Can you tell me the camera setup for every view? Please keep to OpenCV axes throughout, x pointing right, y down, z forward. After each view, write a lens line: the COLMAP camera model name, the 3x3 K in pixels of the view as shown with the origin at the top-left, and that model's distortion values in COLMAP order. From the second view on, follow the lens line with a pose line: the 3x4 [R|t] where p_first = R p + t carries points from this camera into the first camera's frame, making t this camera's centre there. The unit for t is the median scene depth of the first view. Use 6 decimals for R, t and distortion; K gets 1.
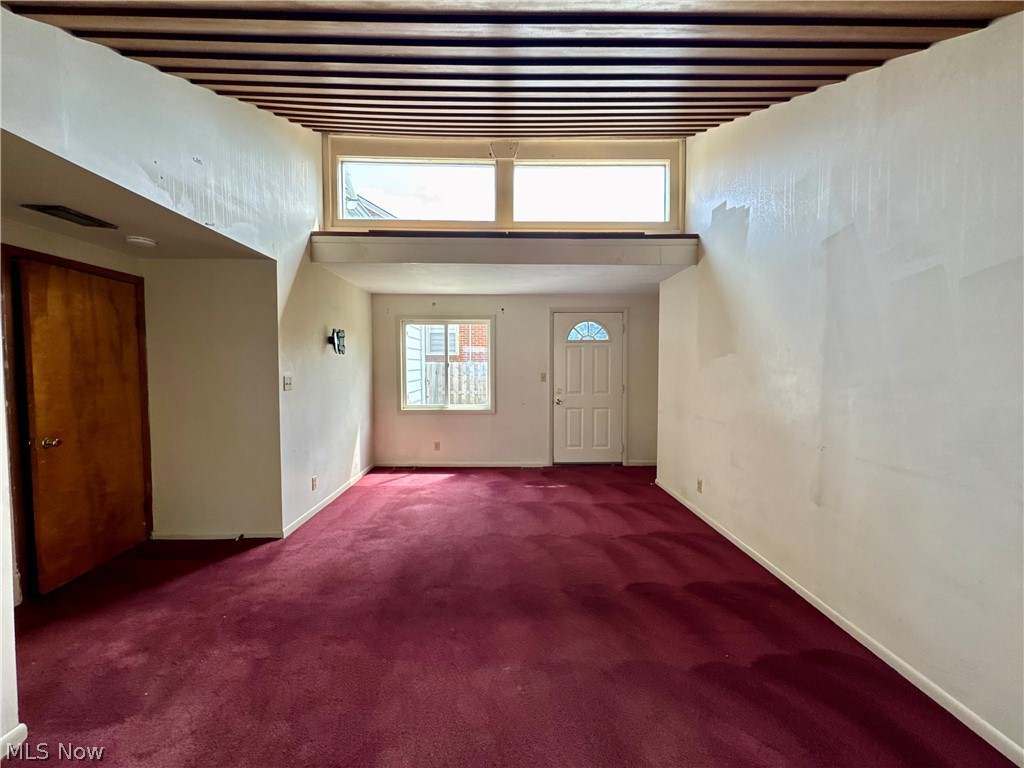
lens RADIAL K [[410.6, 0, 517.3], [0, 410.6, 383.1], [0, 0, 1]] dist [-0.004800, 0.000481]
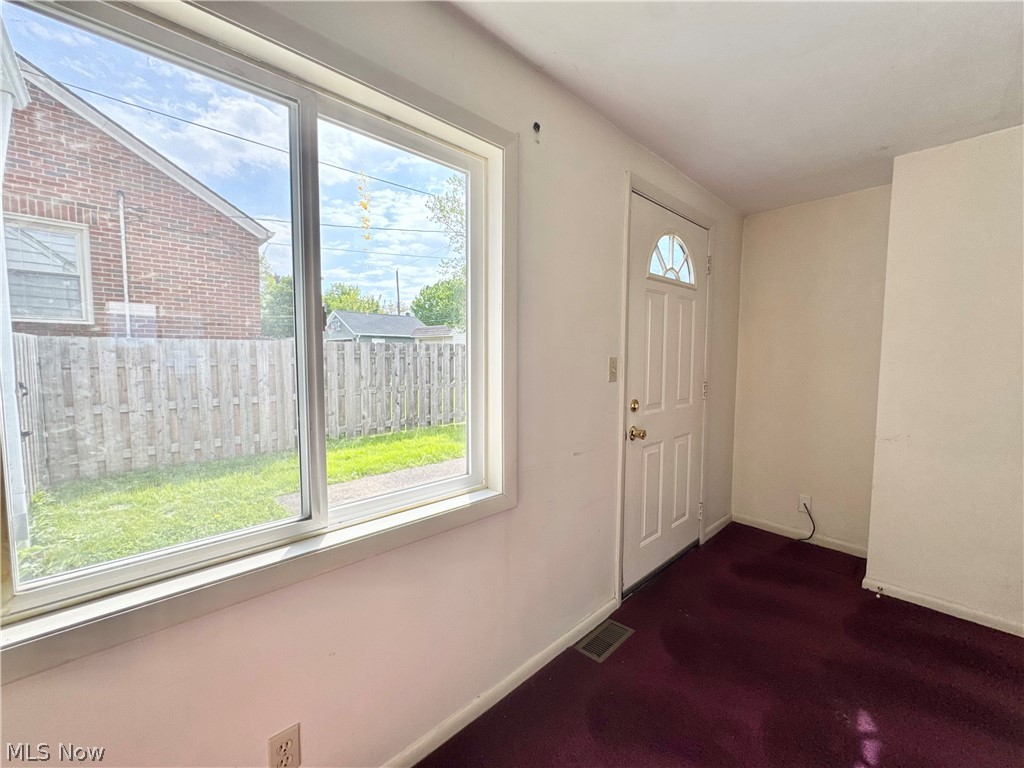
lens RADIAL K [[410.6, 0, 510.0], [0, 410.6, 385.6], [0, 0, 1]] dist [-0.004800, 0.000481]
pose [[0.741342, -0.045921, 0.669555, -0.333200], [0.024299, 0.998839, 0.041601, -0.023946], [-0.670688, -0.014571, 0.741597, 1.107837]]
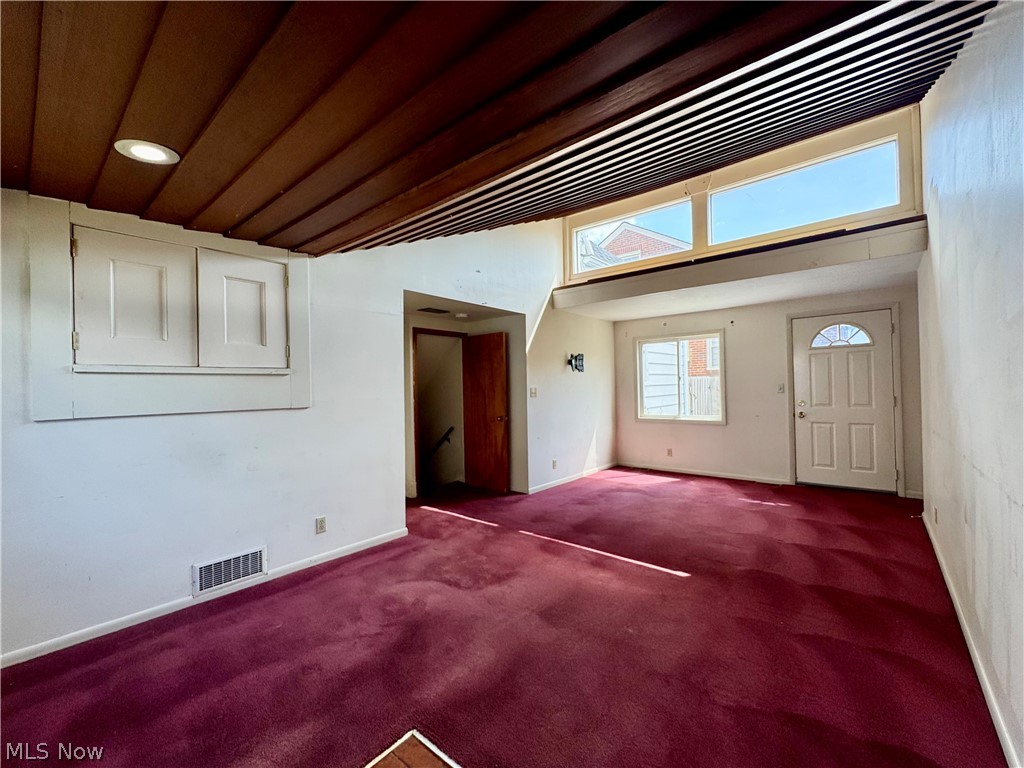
lens RADIAL K [[410.6, 0, 513.7], [0, 410.6, 381.2], [0, 0, 1]] dist [-0.004800, 0.000481]
pose [[0.759269, -0.023743, -0.650343, 0.289990], [-0.006198, 0.999025, -0.043708, 0.019092], [0.650747, 0.037217, 0.758382, -0.156340]]
